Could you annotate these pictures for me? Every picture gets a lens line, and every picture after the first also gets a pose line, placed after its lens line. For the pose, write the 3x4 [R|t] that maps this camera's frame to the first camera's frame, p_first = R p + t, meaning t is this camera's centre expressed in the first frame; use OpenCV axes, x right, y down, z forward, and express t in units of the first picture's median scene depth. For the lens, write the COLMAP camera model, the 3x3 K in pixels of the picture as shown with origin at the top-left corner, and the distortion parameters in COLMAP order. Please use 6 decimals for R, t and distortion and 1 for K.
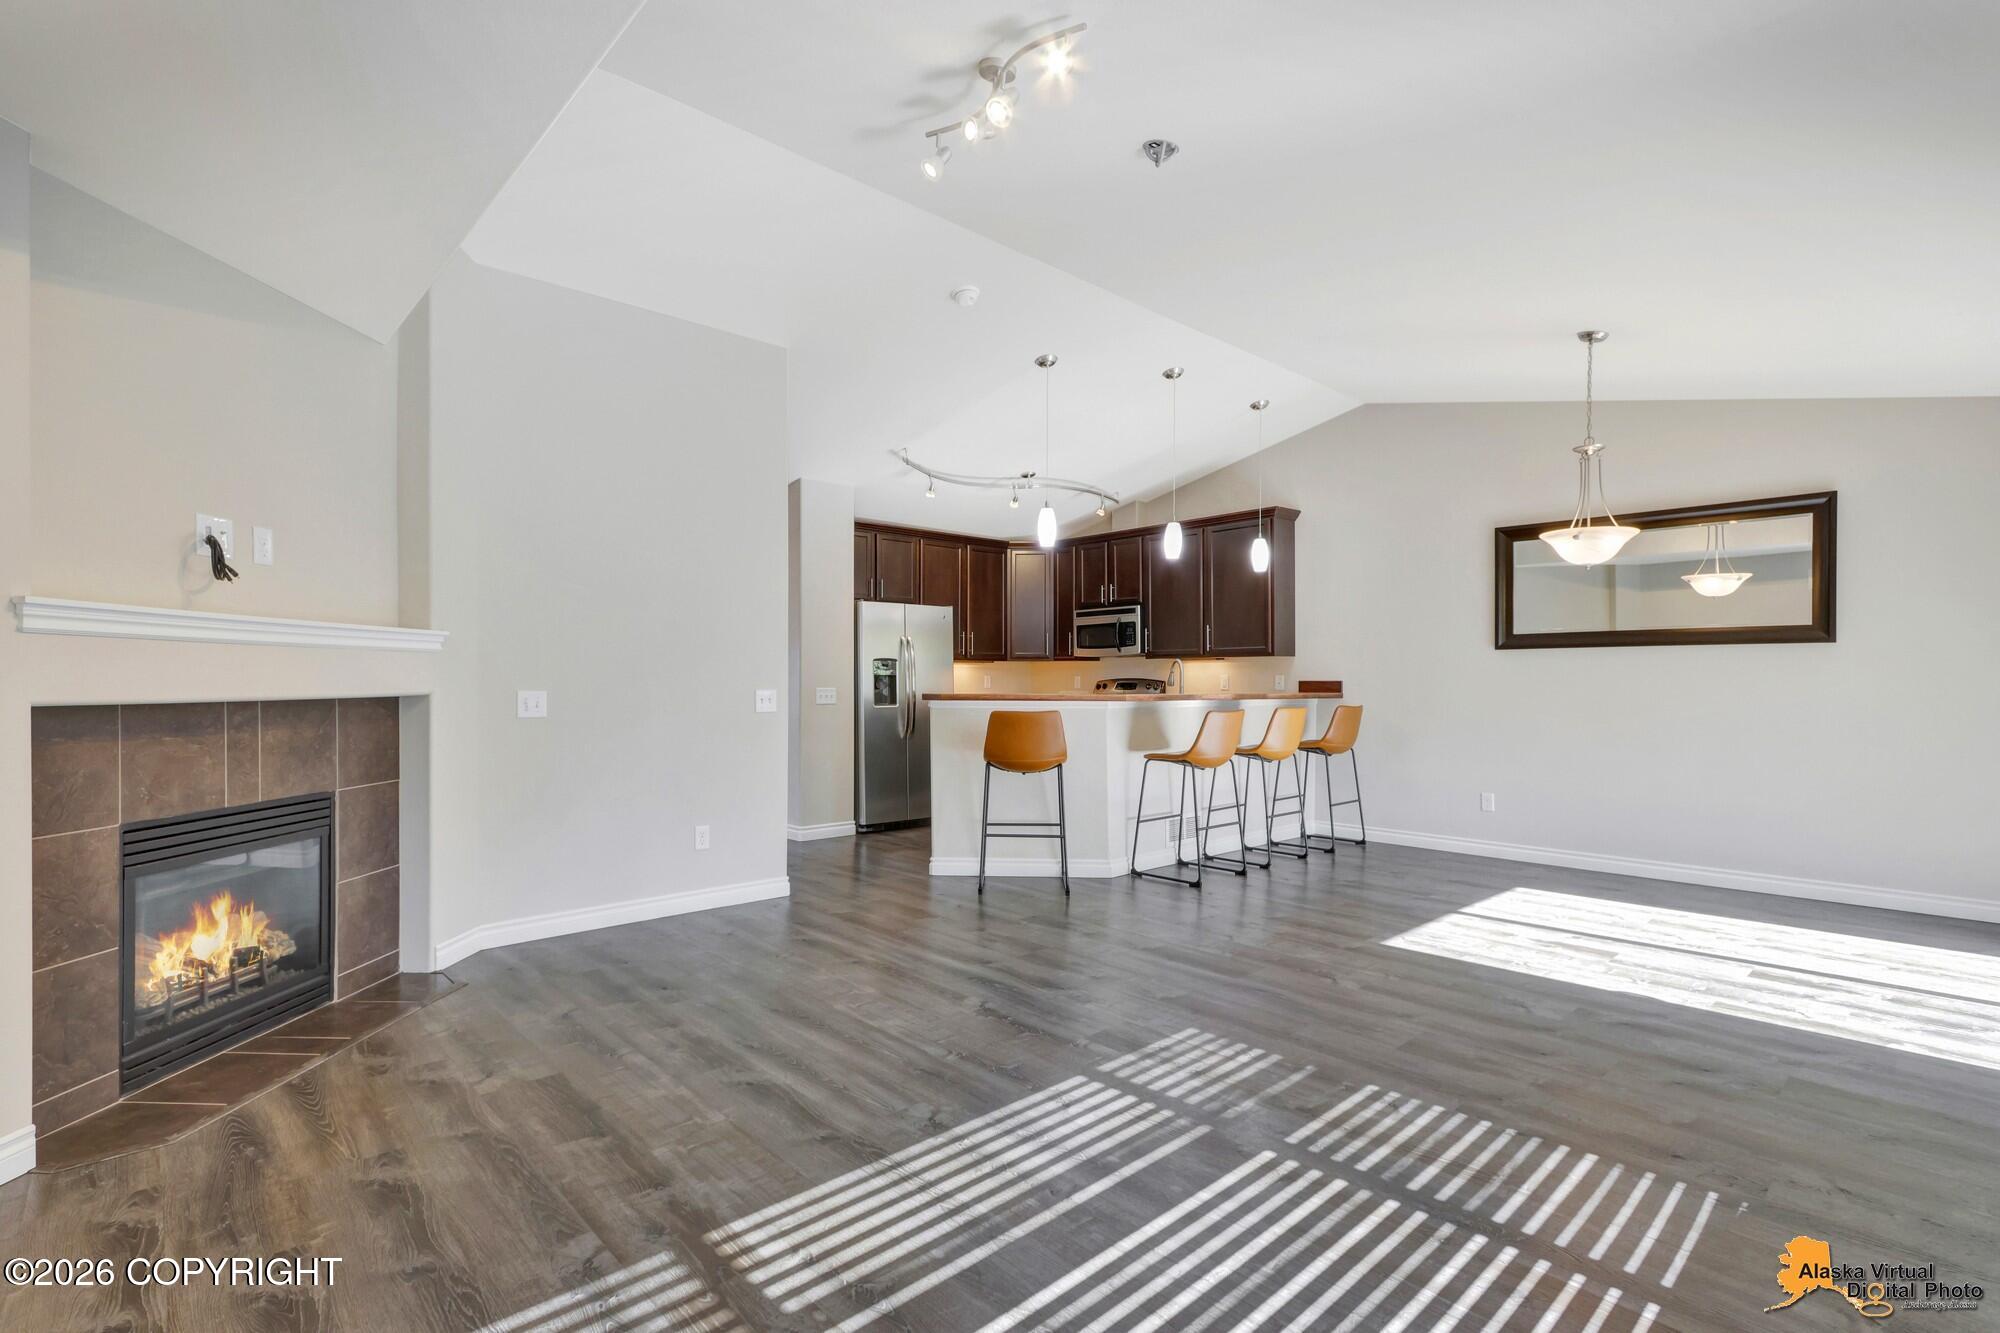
lens RADIAL K [[912.5, 0, 1004.0], [0, 912.5, 678.5], [0, 0, 1]] dist [0.015745, -0.010290]
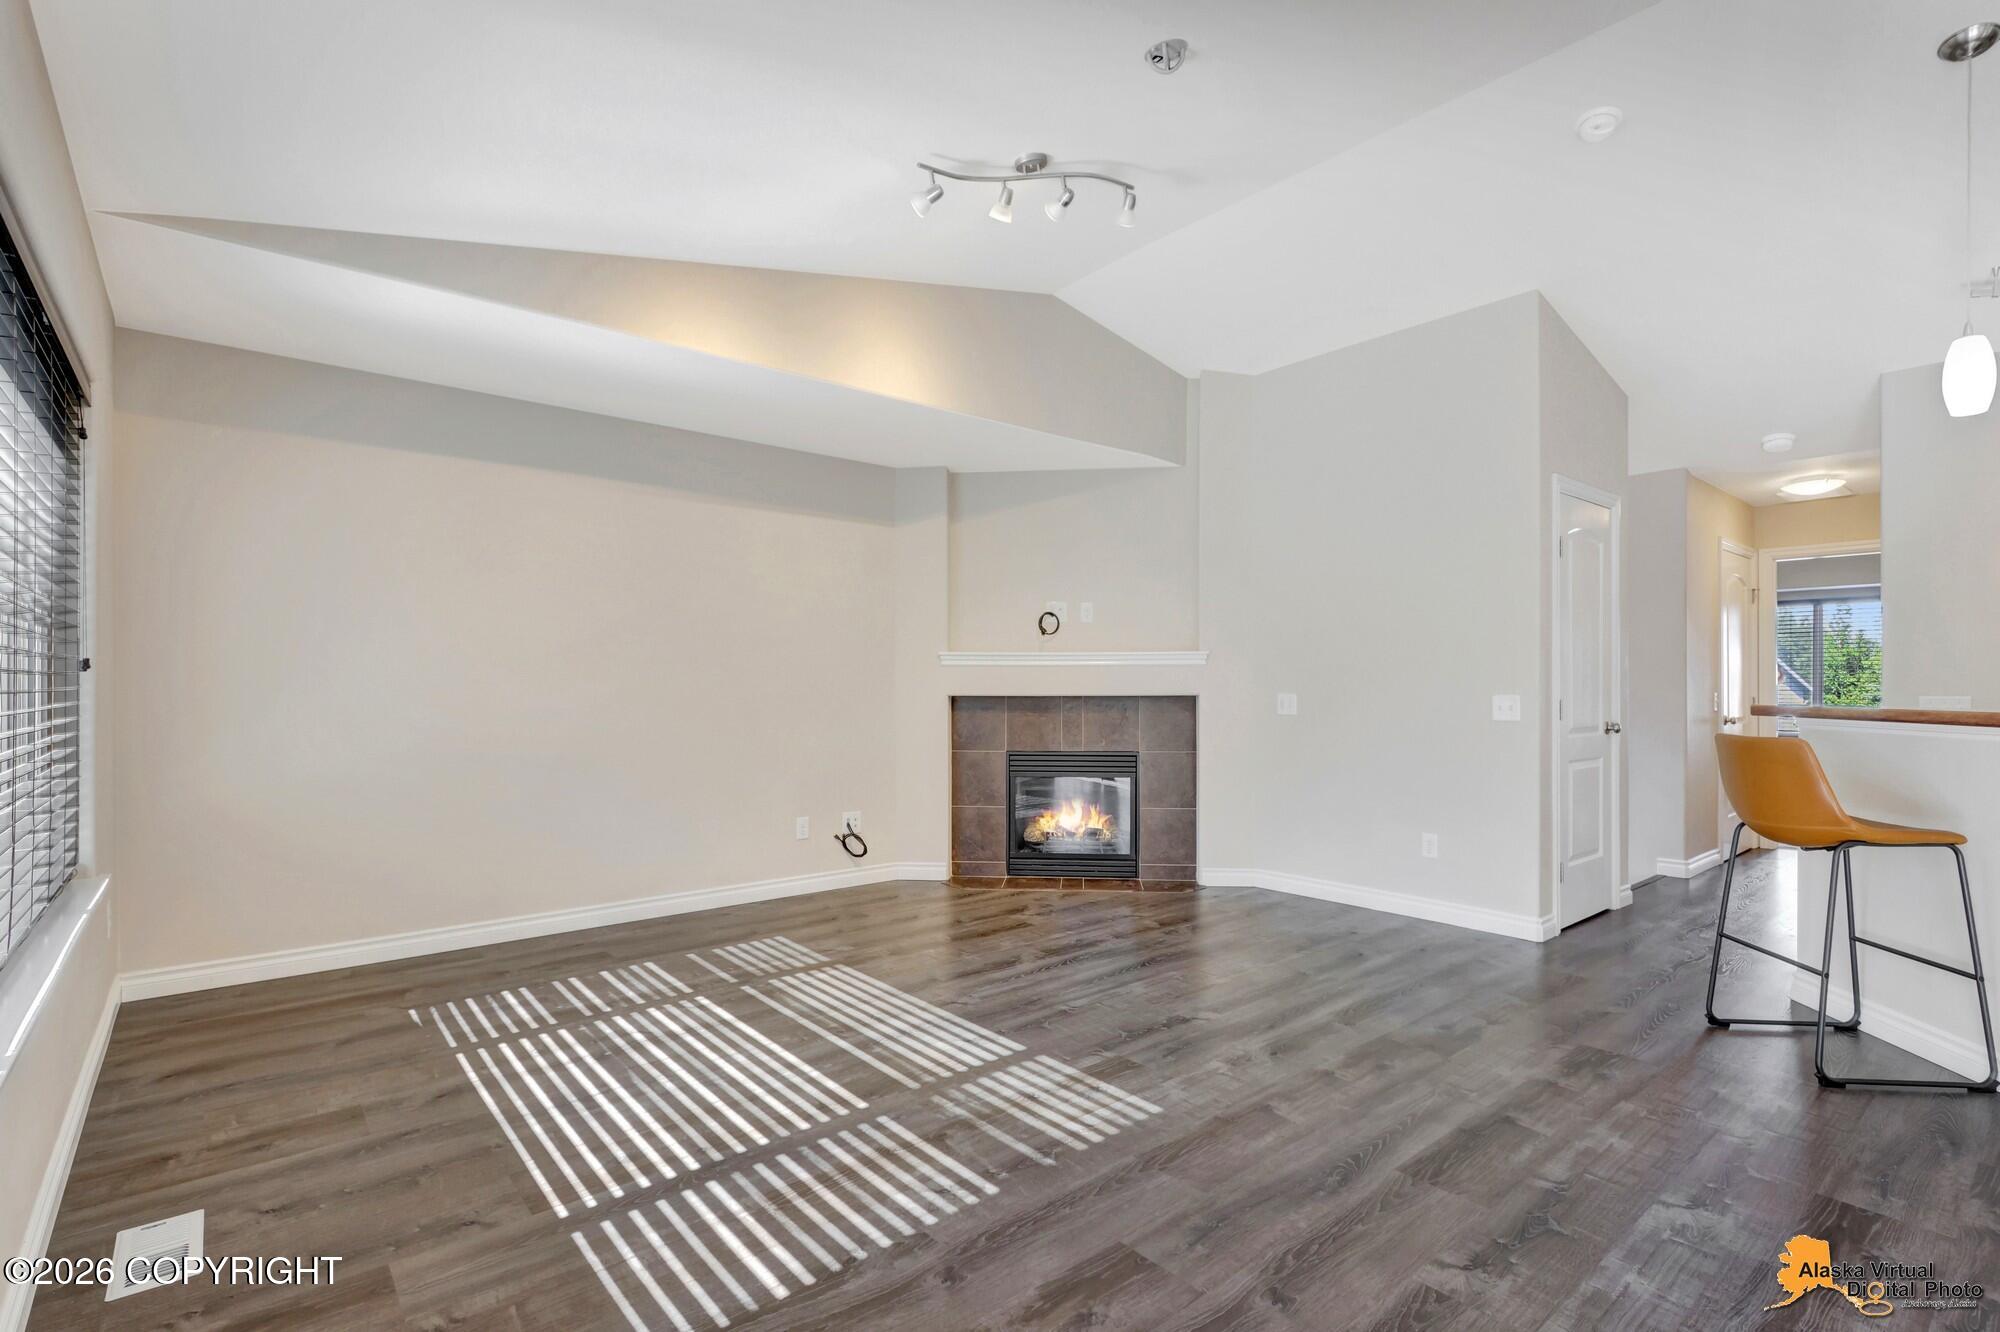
lens RADIAL K [[940.1, 0, 1005.0], [0, 940.1, 679.1], [0, 0, 1]] dist [0.003106, -0.000574]
pose [[-0.045774, -0.009962, -0.998902, 1.024479], [0.002012, 0.999947, -0.010065, 0.008081], [0.998950, -0.002471, -0.045751, 0.878381]]
